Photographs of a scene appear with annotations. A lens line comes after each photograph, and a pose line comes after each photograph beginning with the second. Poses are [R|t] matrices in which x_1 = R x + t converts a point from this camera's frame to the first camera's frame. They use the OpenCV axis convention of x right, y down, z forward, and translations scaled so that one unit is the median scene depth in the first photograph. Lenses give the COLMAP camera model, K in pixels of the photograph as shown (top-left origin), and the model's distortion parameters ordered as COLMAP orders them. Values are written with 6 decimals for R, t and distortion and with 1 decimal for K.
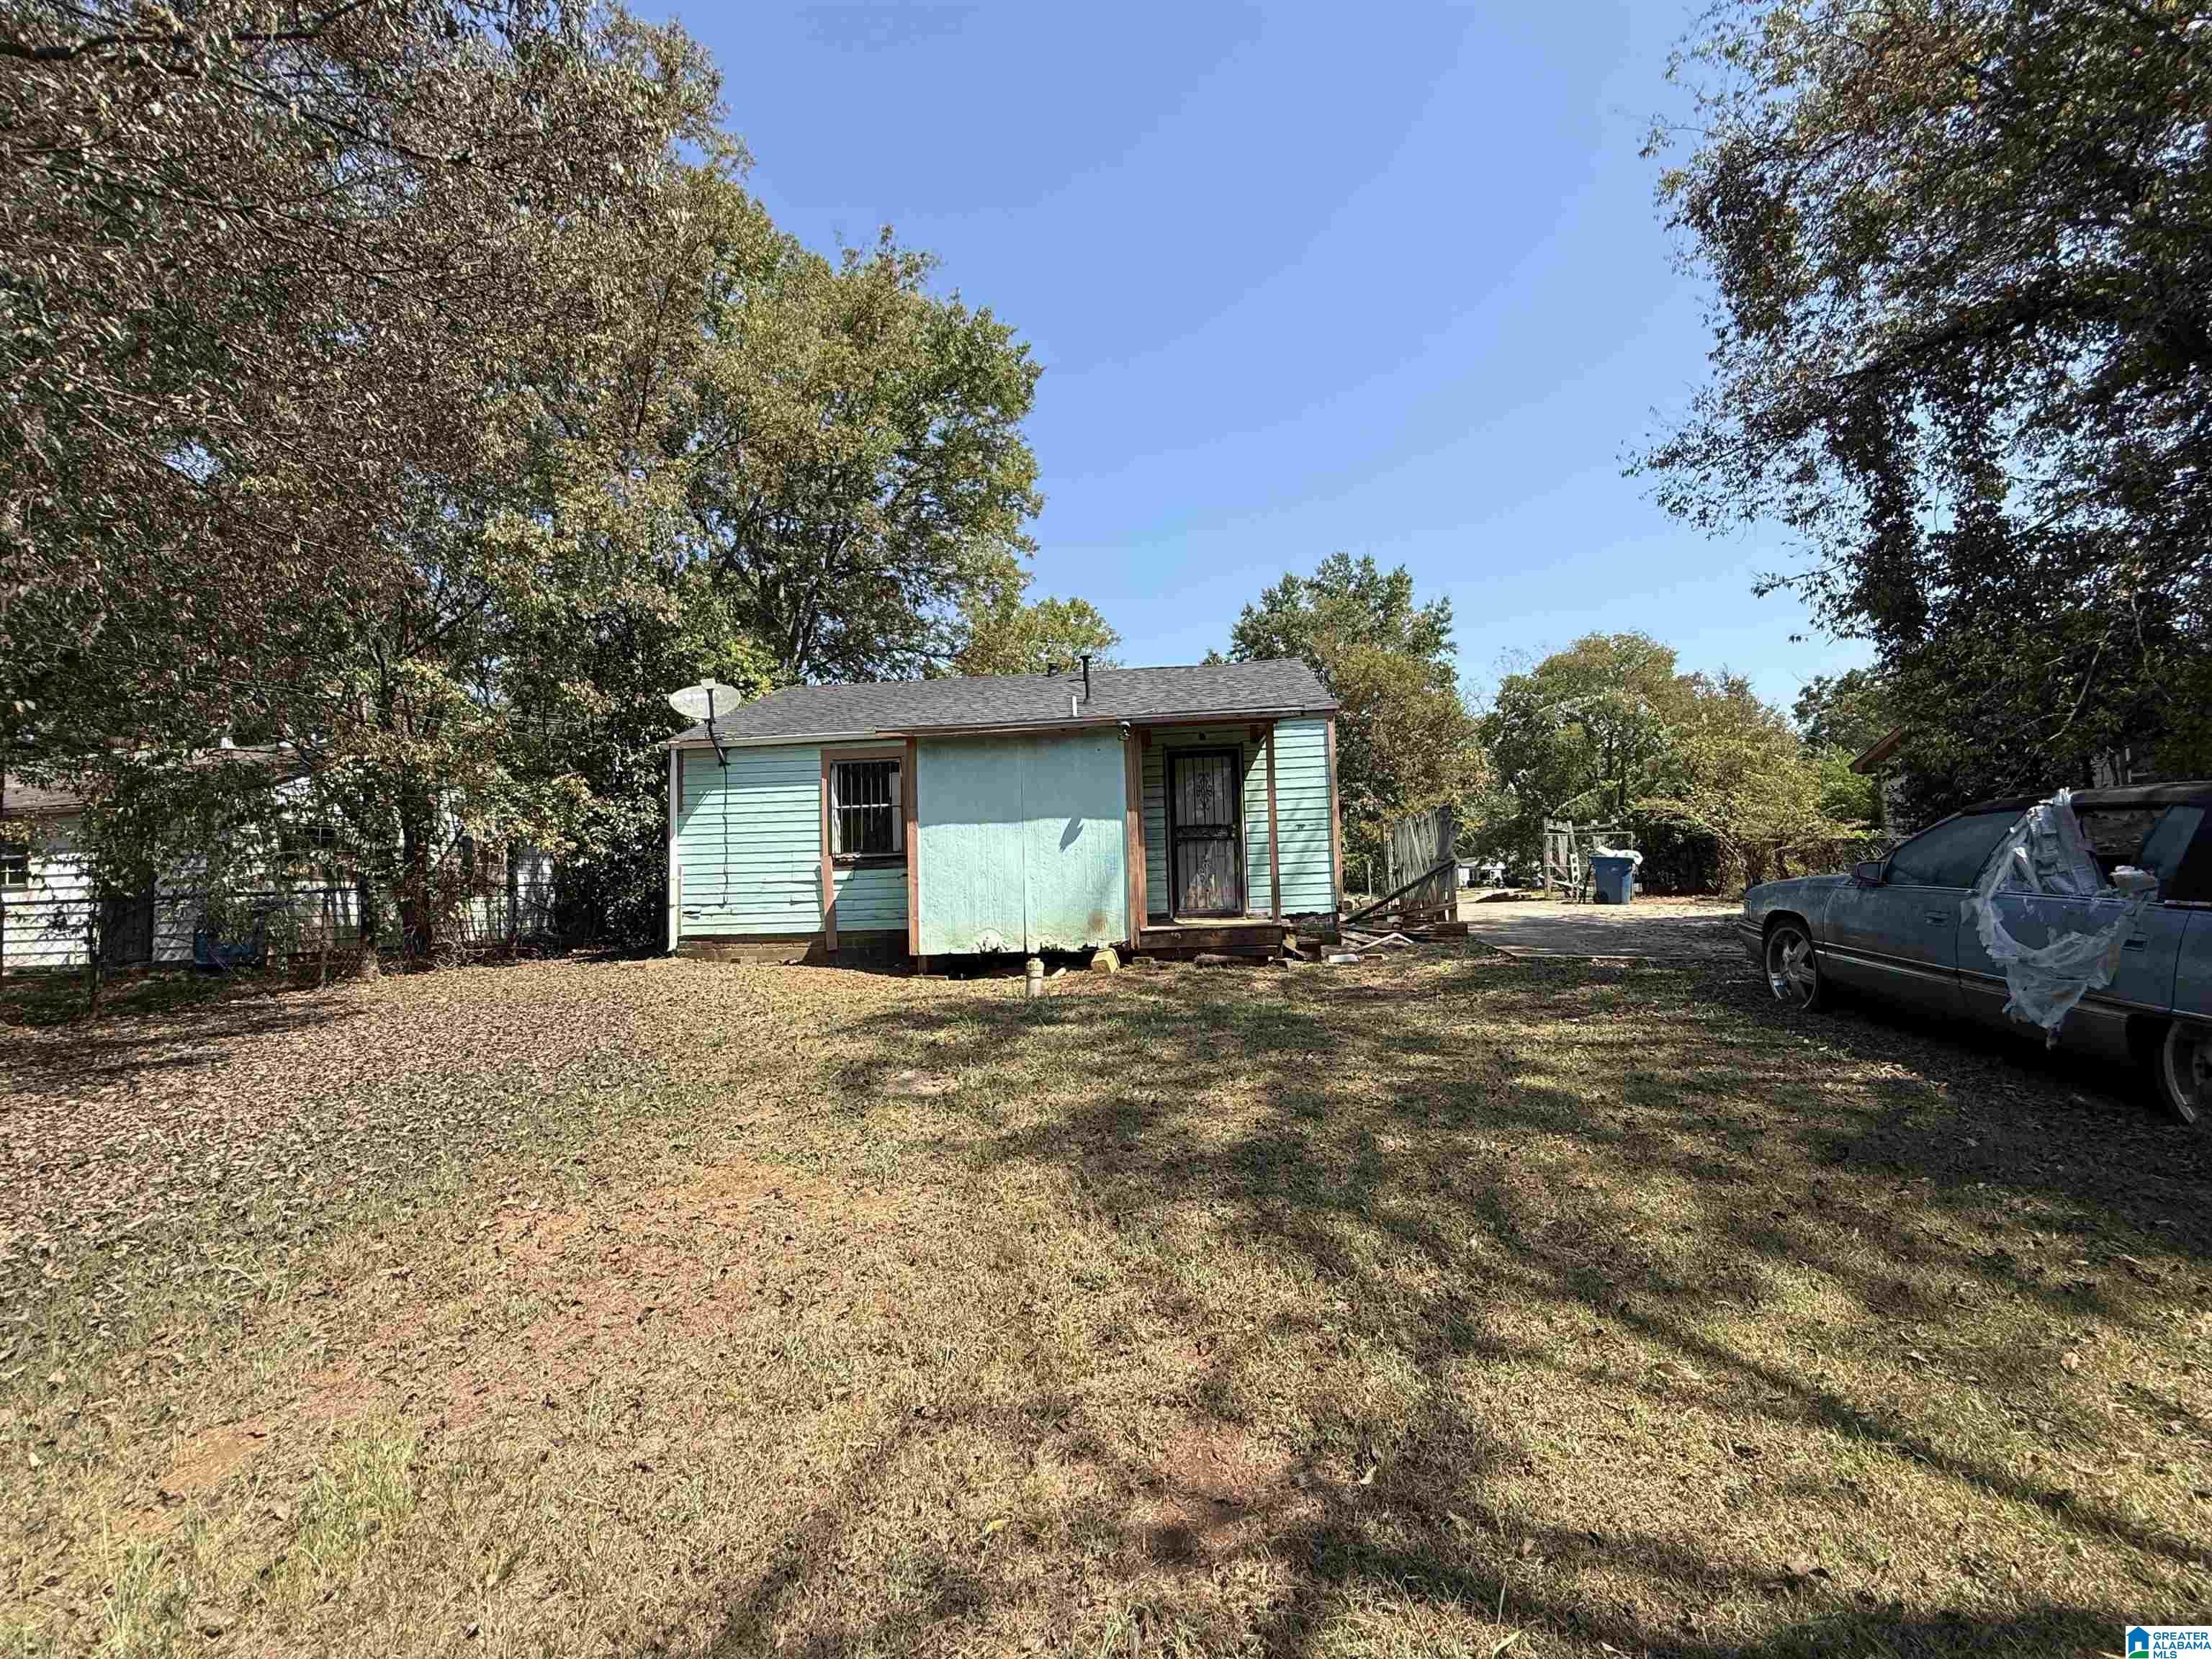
lens RADIAL K [[938.4, 0, 1106.0], [0, 938.4, 829.5], [0, 0, 1]] dist [-0.000232, -0.000019]
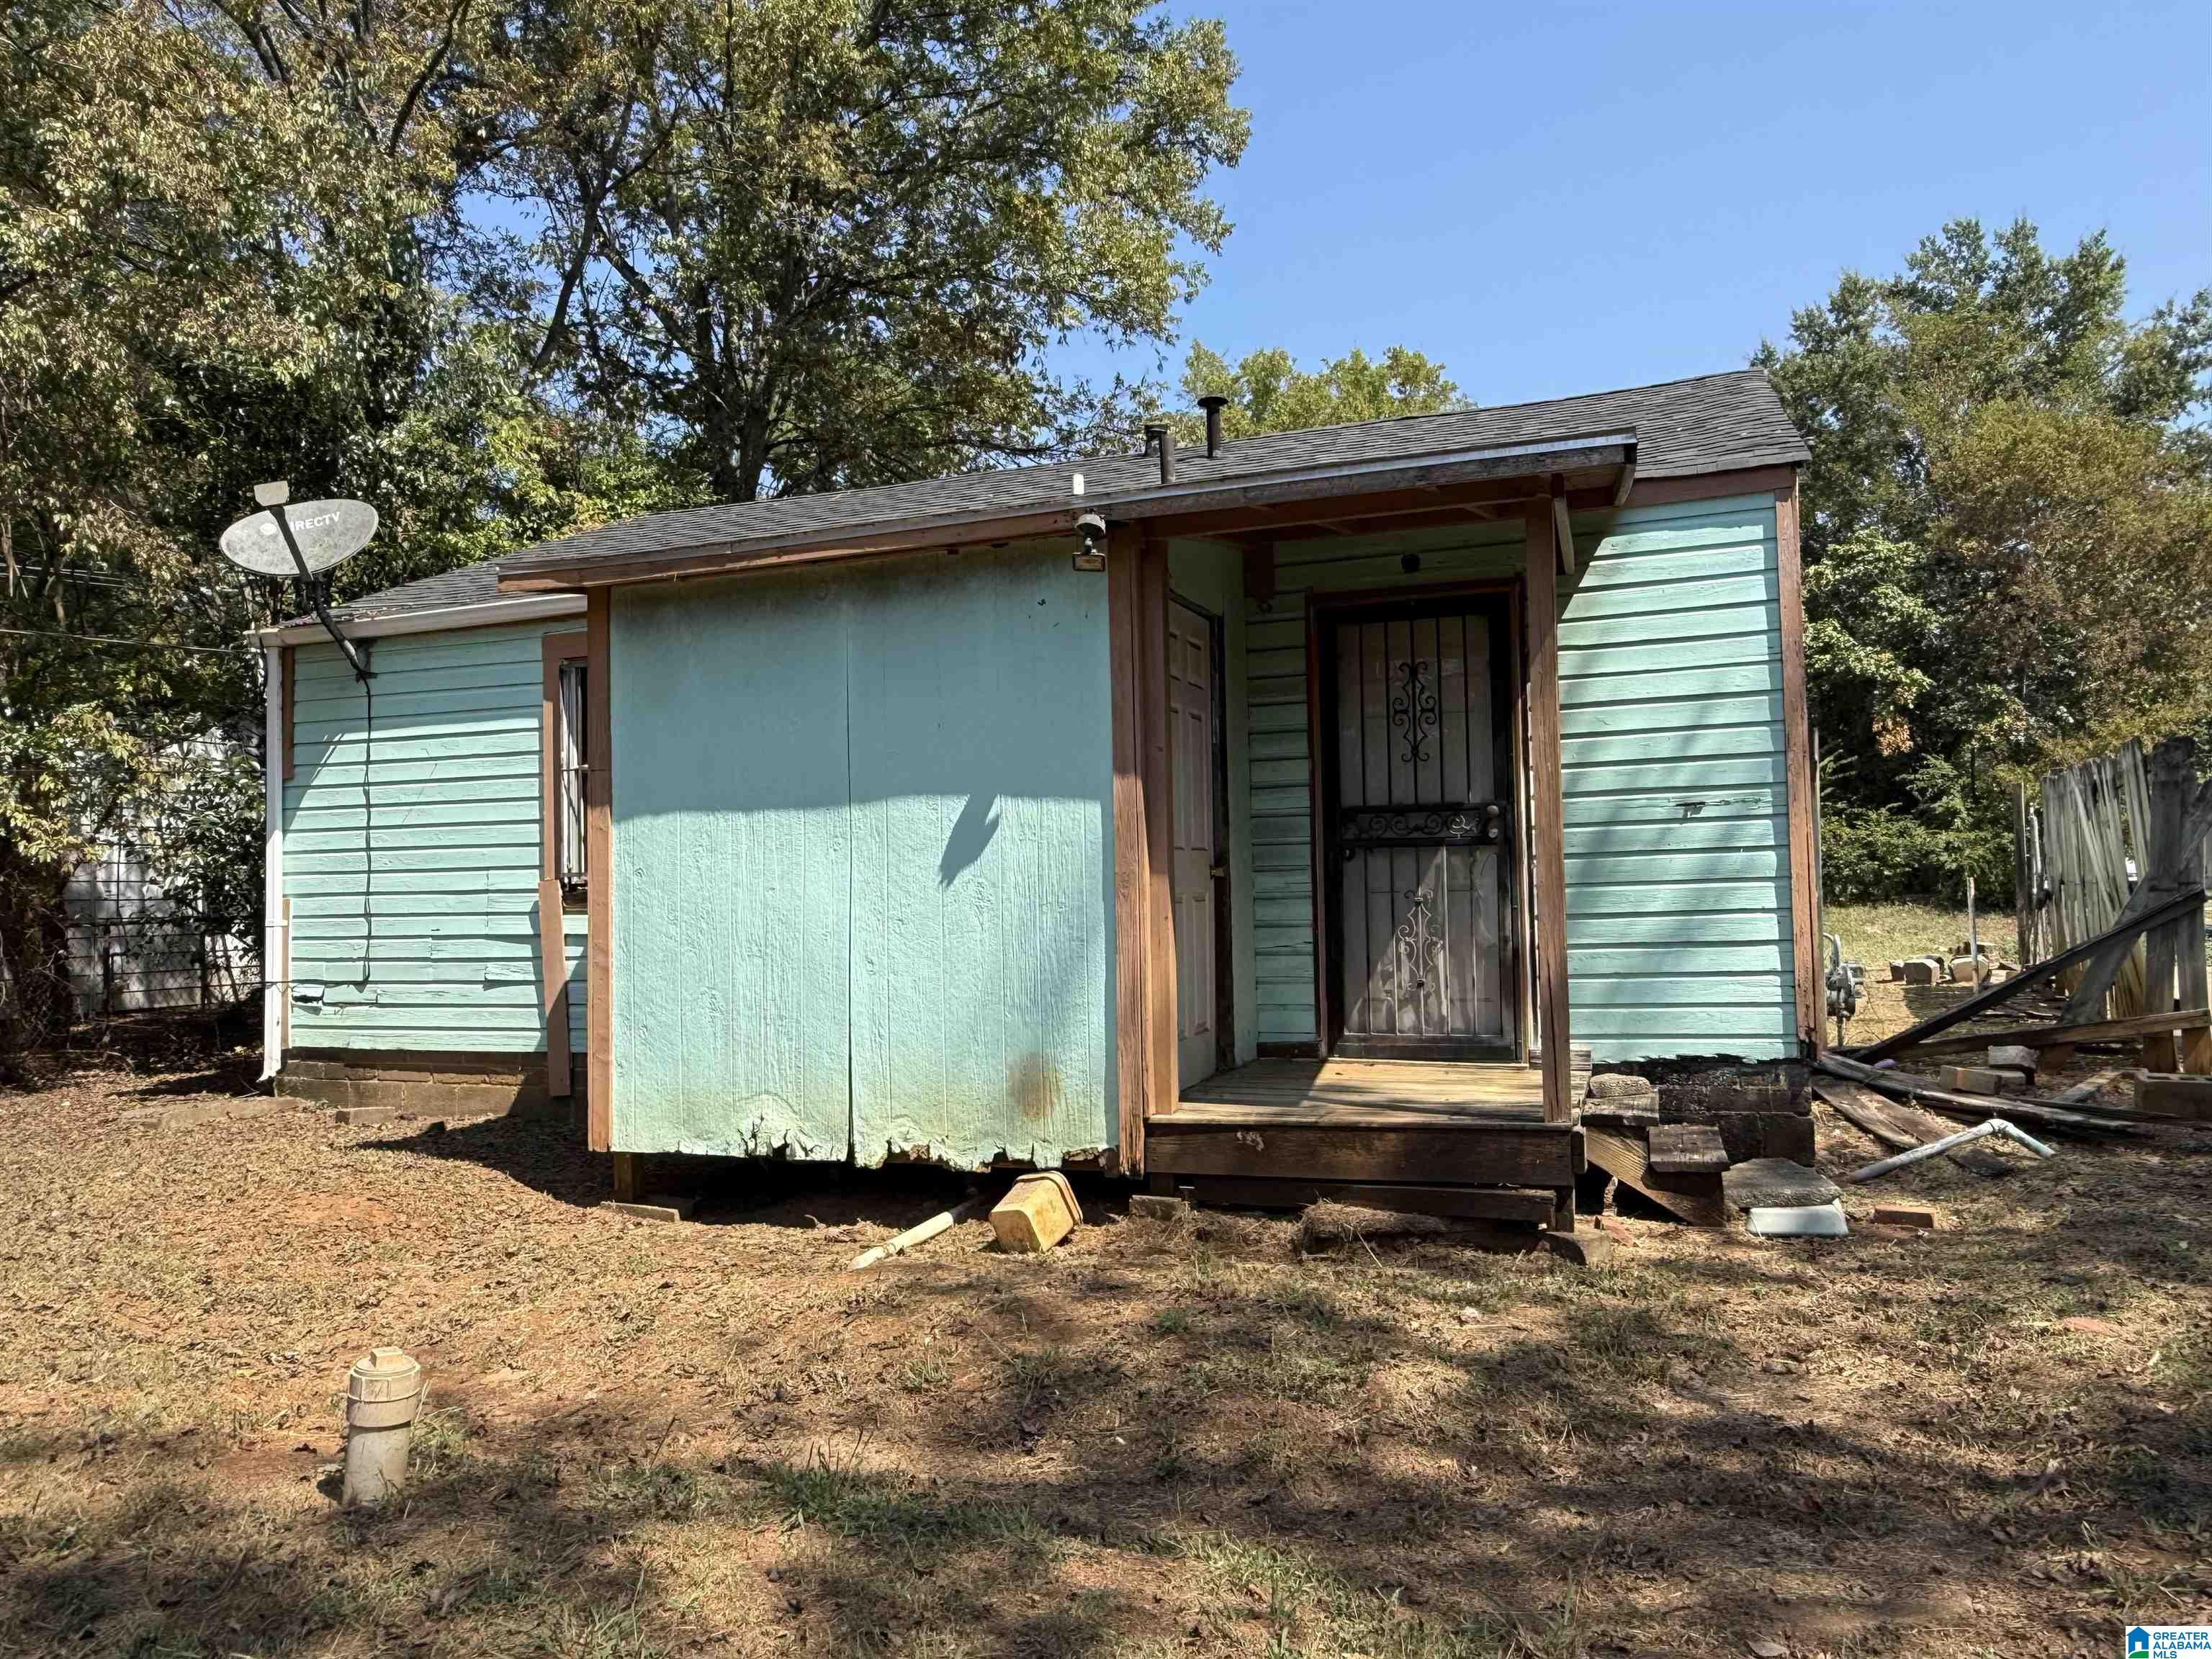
lens RADIAL K [[1567.5, 0, 1106.0], [0, 1567.5, 829.5], [0, 0, 1]] dist [-0.003425, -0.004777]
pose [[0.965130, -0.002362, -0.261761, 0.098585], [0.010414, 0.999514, 0.029380, -0.009518], [0.261565, -0.031082, 0.964685, 0.252019]]
